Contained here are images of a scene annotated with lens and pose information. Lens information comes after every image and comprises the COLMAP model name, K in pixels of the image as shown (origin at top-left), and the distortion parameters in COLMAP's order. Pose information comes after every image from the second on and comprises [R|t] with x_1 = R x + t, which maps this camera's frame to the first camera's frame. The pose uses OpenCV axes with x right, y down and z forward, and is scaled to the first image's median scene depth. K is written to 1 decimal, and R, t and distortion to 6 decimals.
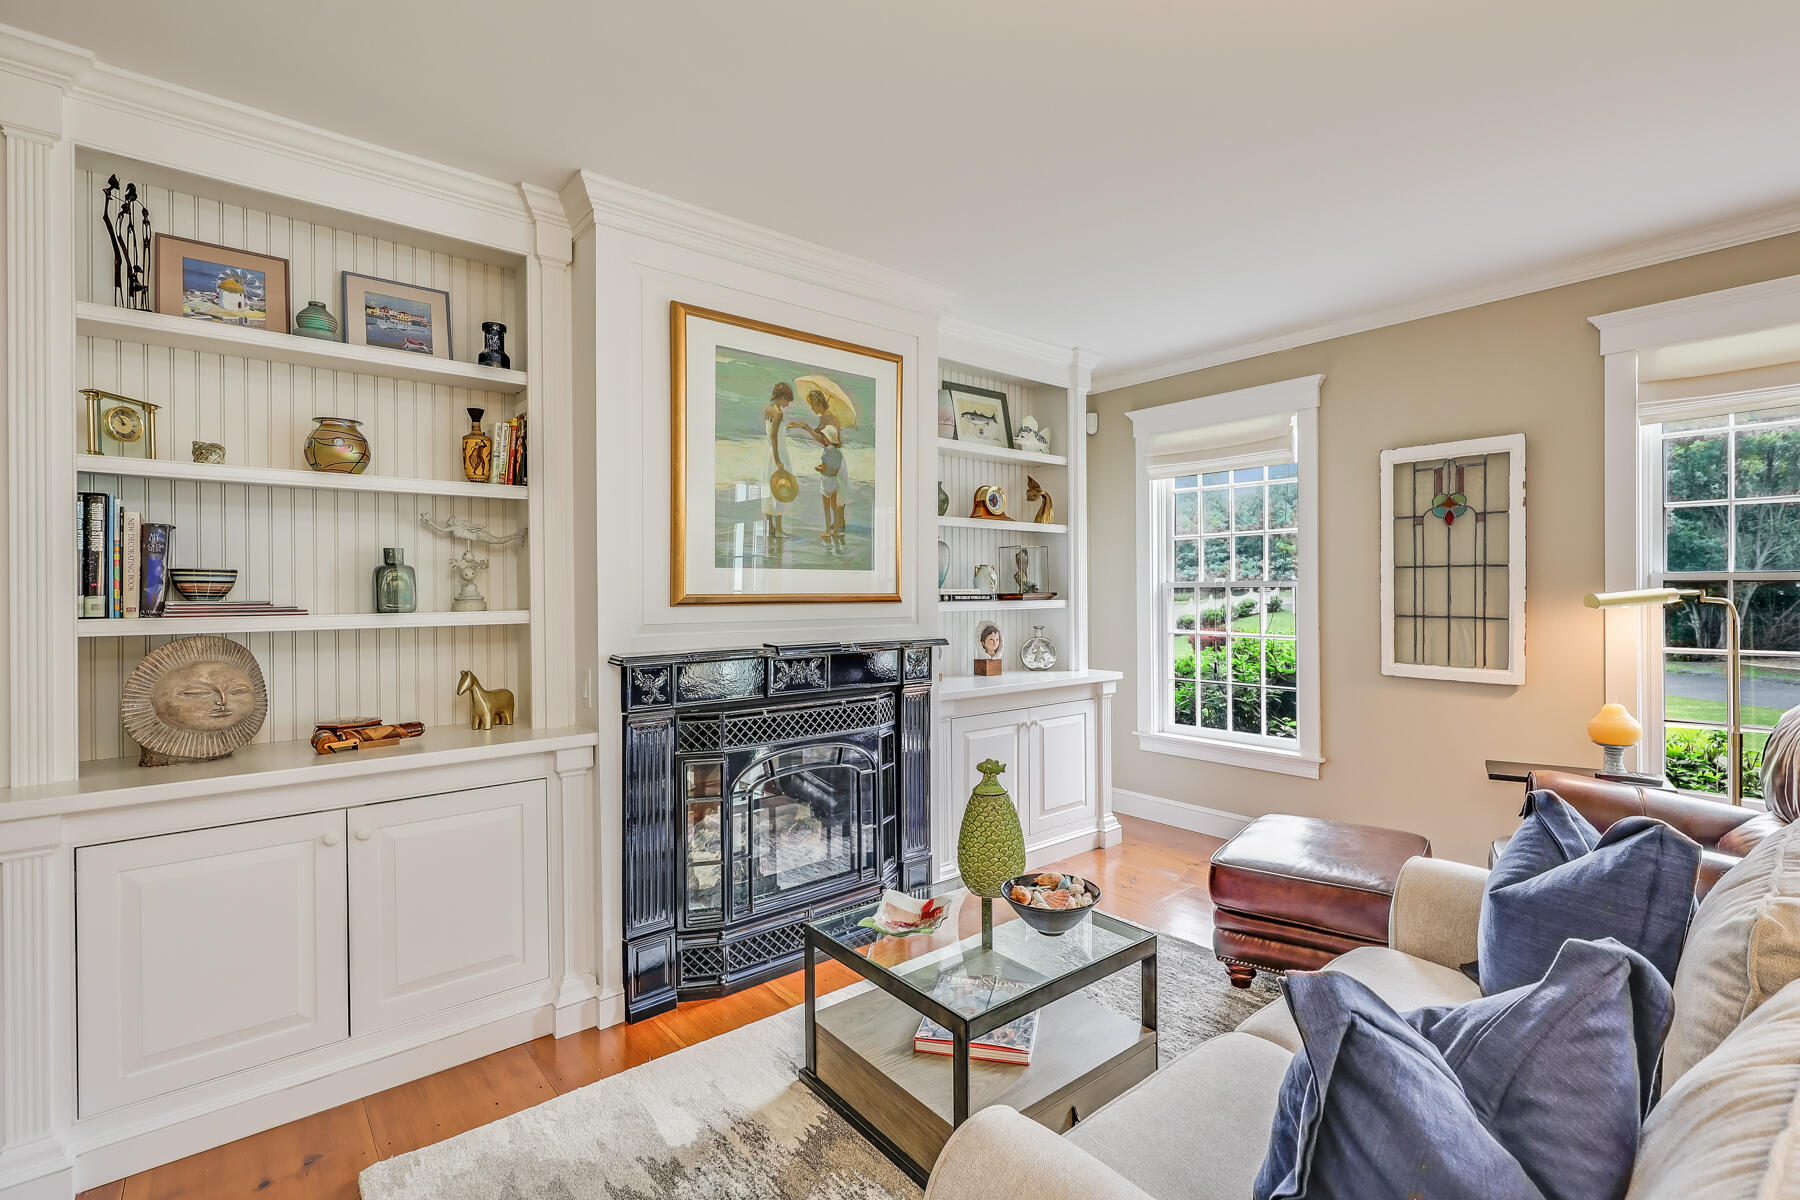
lens RADIAL K [[815.0, 0, 906.9], [0, 815.0, 594.8], [0, 0, 1]] dist [-0.000342, -0.000067]
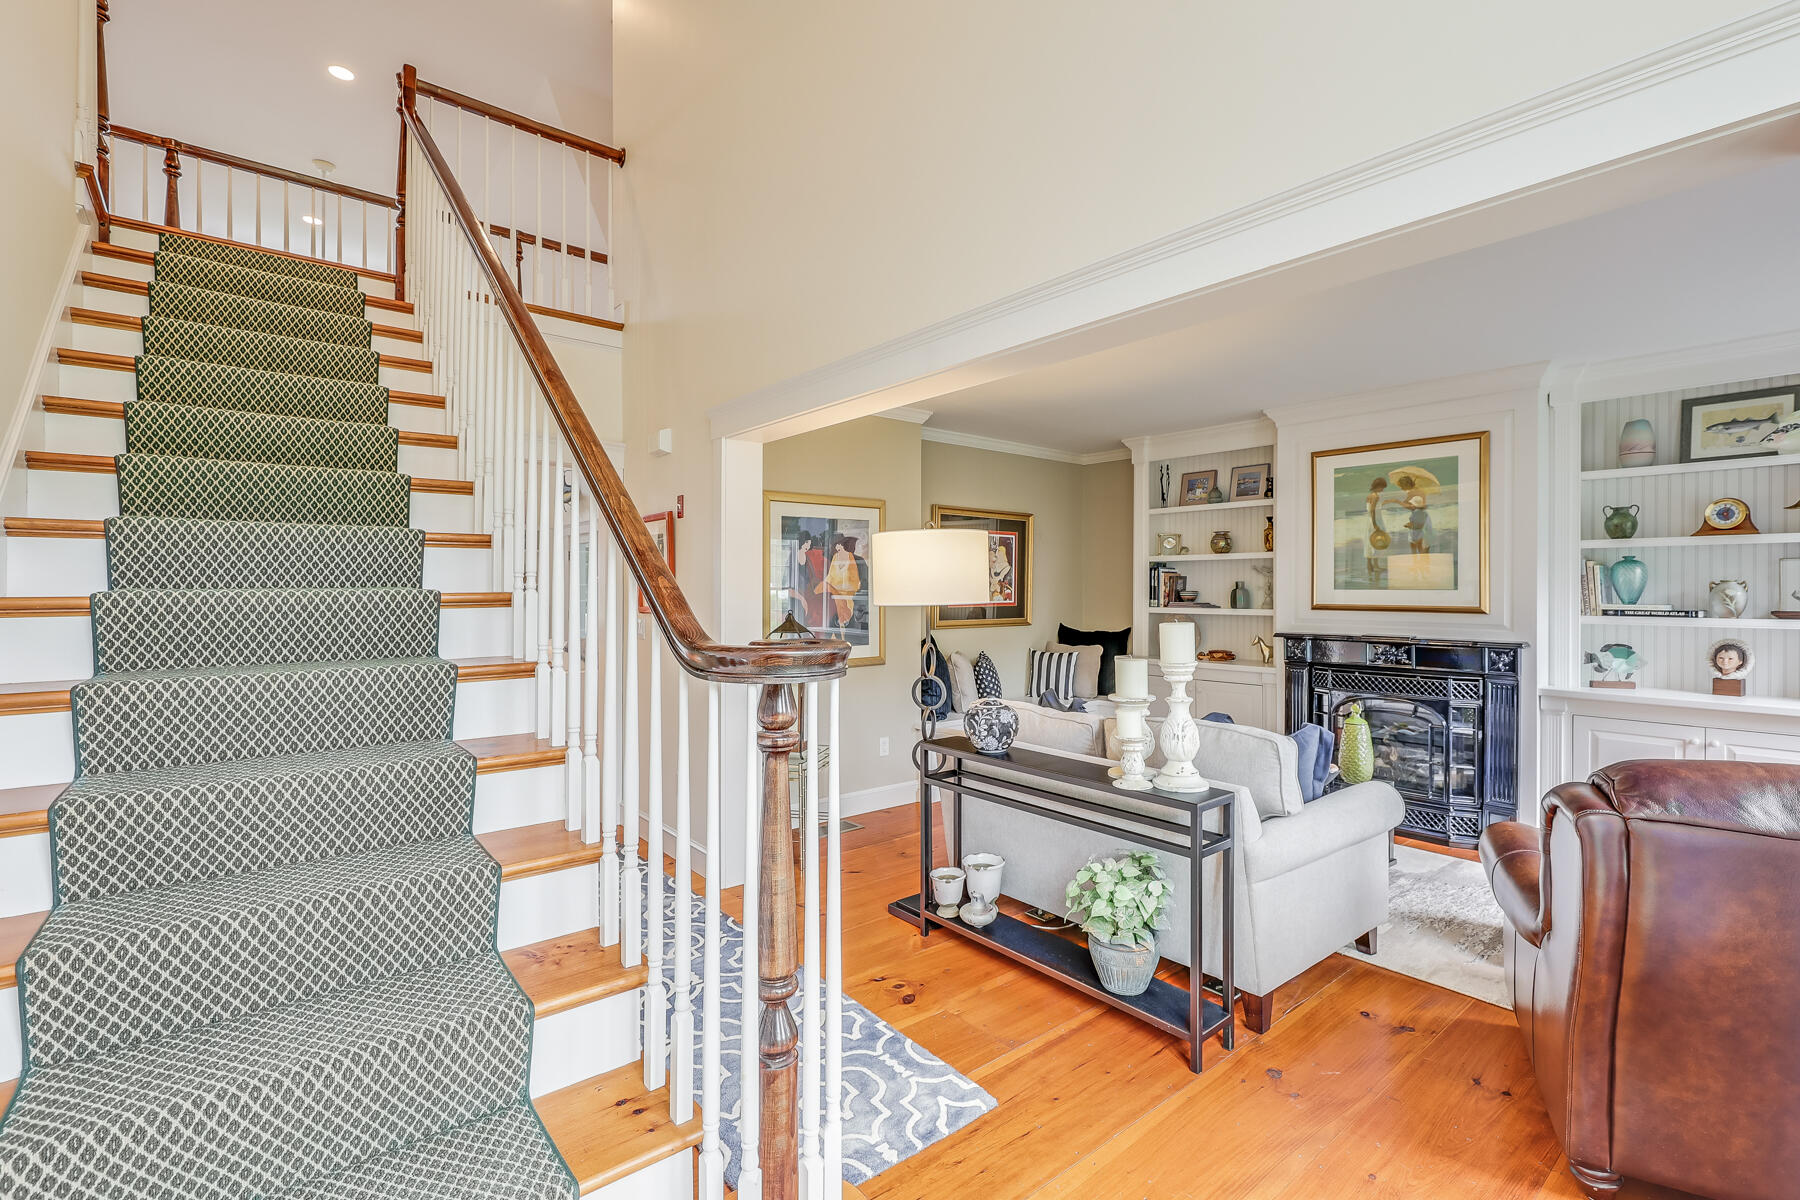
lens RADIAL K [[815.0, 0, 906.8], [0, 815.0, 590.8], [0, 0, 1]] dist [-0.000342, -0.000067]
pose [[-0.028422, 0.006997, -0.999572, 1.514139], [-0.006593, 0.999952, 0.007187, -0.034814], [0.999574, 0.006795, -0.028375, 0.081925]]
